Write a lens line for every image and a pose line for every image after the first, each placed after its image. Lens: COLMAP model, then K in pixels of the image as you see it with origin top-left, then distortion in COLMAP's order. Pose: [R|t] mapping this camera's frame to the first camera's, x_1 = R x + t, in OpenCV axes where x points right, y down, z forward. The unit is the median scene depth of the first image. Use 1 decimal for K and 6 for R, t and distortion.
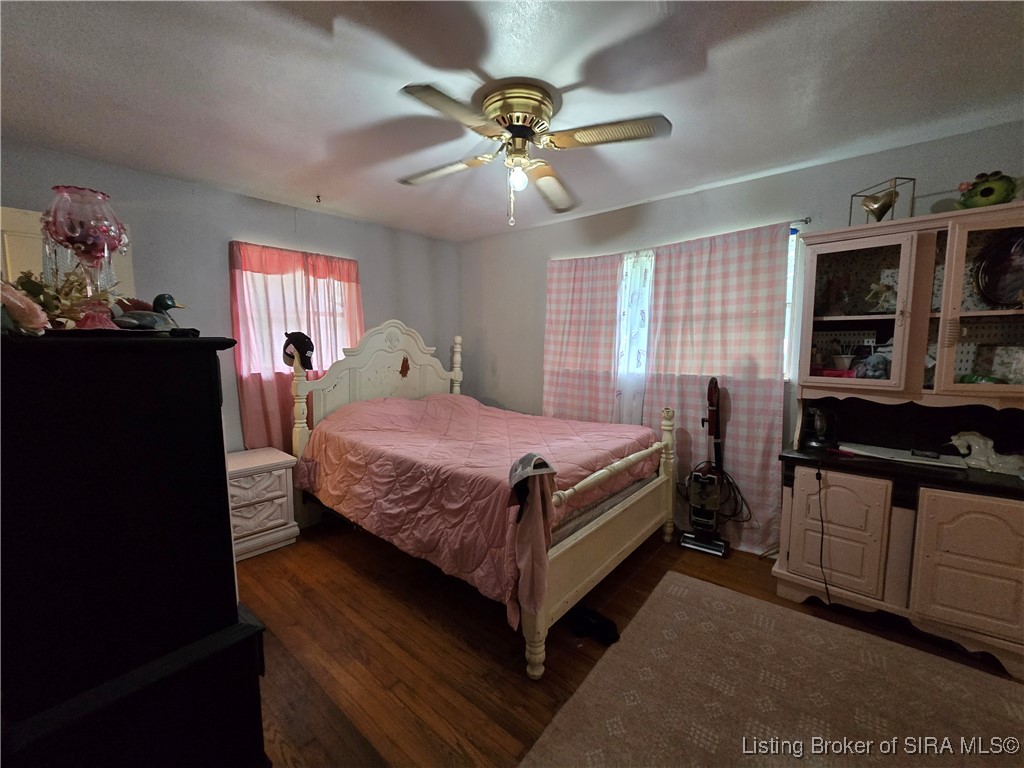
lens RADIAL K [[423.0, 0, 512.0], [0, 423.0, 384.0], [0, 0, 1]] dist [0.000234, 0.001052]
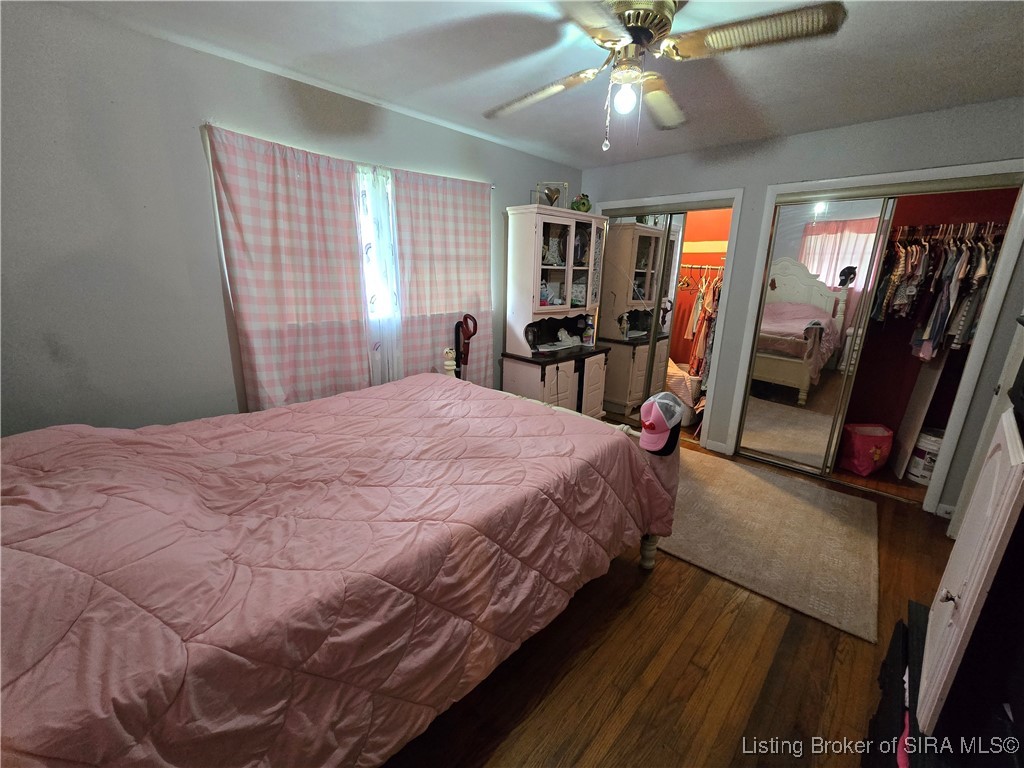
lens RADIAL K [[423.0, 0, 512.0], [0, 423.0, 384.0], [0, 0, 1]] dist [0.000234, 0.001052]
pose [[0.056920, -0.251853, 0.966090, -0.622296], [0.079160, 0.965751, 0.247100, -0.099230], [-0.995236, 0.062411, 0.074907, 0.763558]]
